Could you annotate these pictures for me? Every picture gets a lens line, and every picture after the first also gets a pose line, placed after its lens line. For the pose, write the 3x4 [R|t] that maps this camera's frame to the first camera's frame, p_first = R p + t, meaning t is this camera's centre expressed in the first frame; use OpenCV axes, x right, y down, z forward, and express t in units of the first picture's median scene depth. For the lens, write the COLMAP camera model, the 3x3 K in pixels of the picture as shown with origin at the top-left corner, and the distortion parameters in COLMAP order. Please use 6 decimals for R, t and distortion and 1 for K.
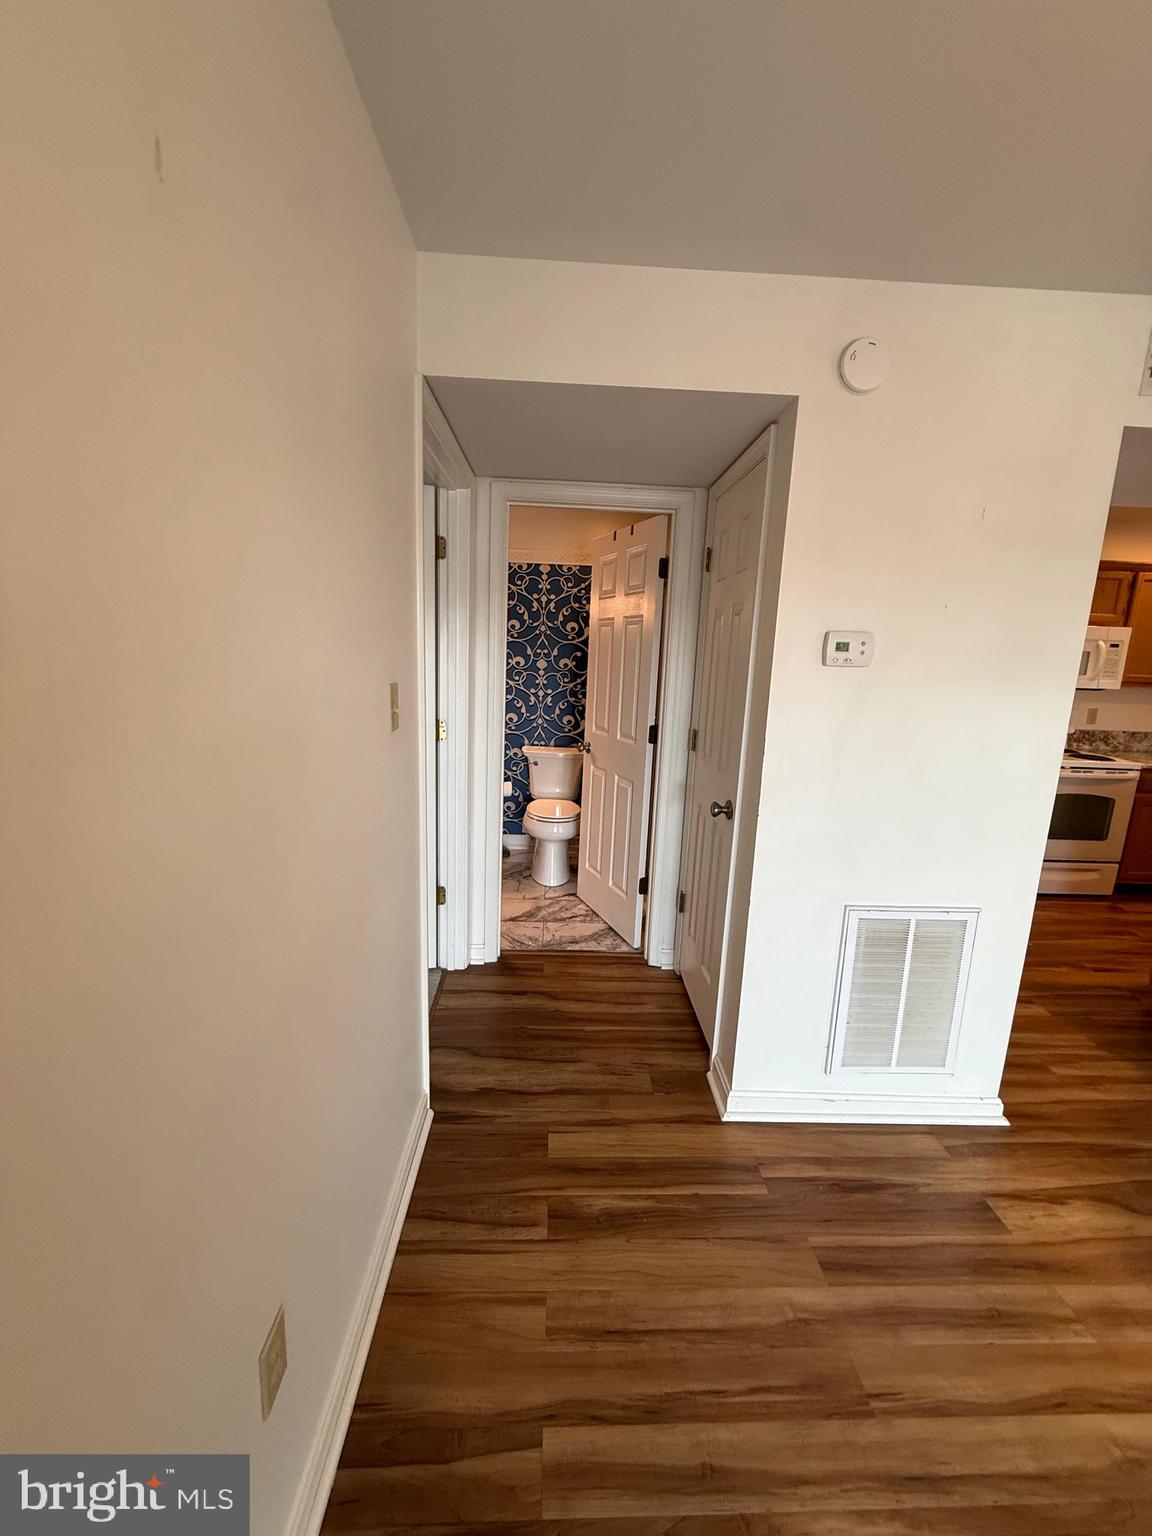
lens RADIAL K [[609.7, 0, 576.6], [0, 609.7, 763.4], [0, 0, 1]] dist [0.001346, -0.000172]
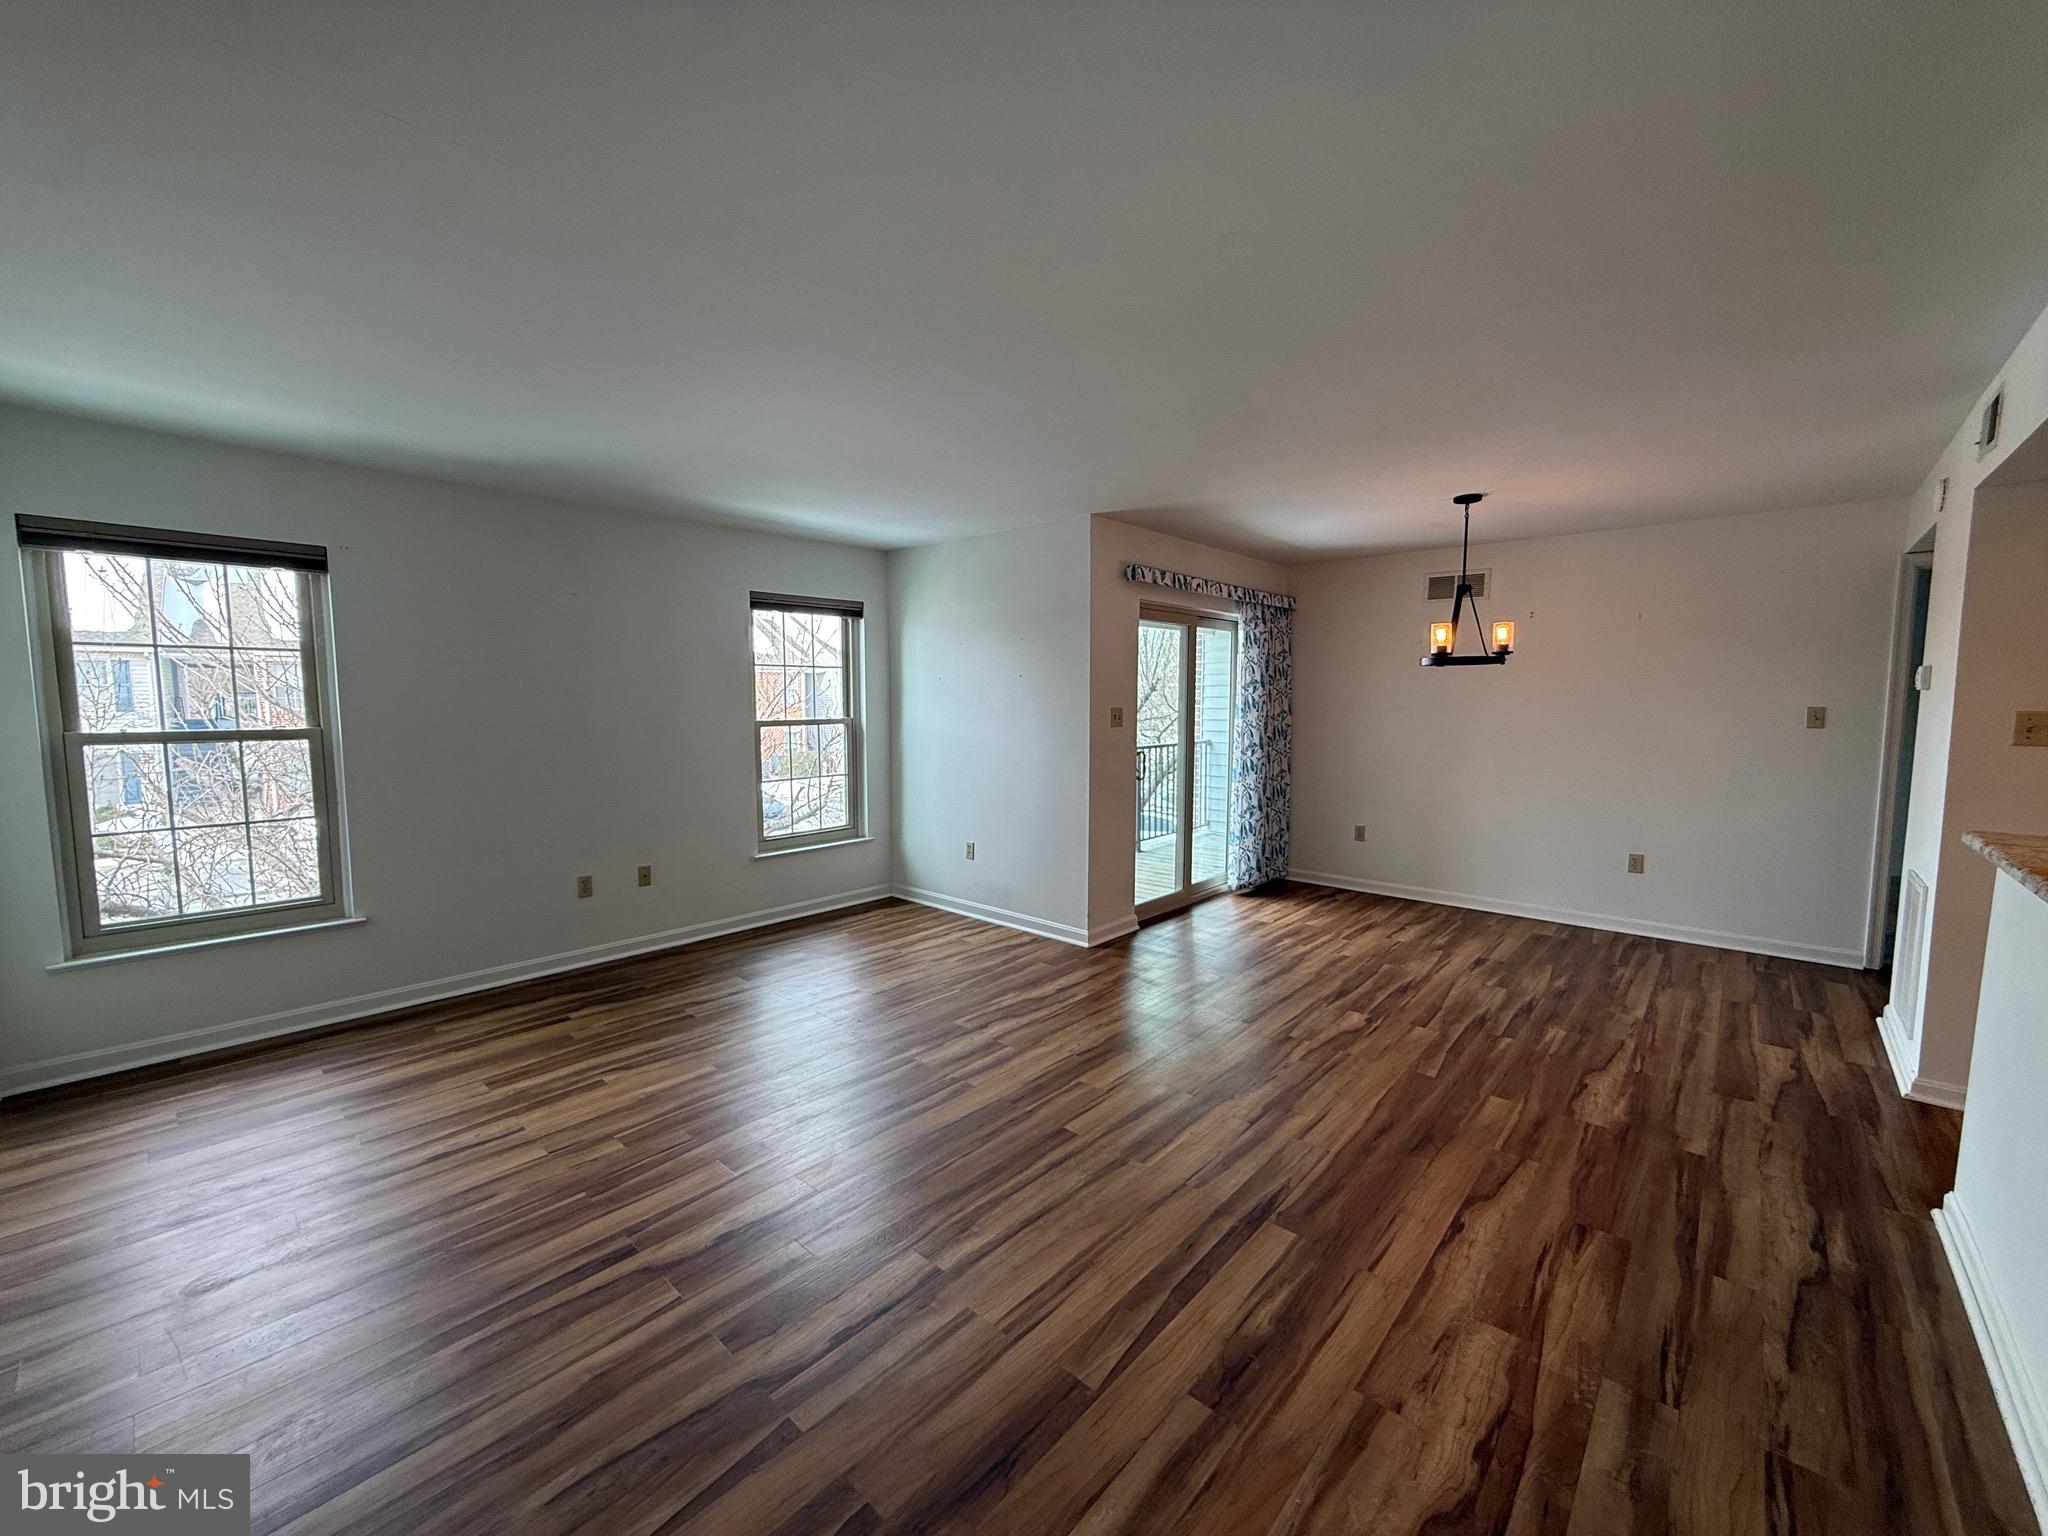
lens RADIAL K [[812.9, 0, 1017.8], [0, 812.9, 766.6], [0, 0, 1]] dist [0.001346, -0.000172]
pose [[-0.698108, 0.020961, -0.715686, 1.786472], [-0.156136, 0.971058, 0.180742, 0.000602], [0.698761, 0.237922, -0.674630, 0.461062]]
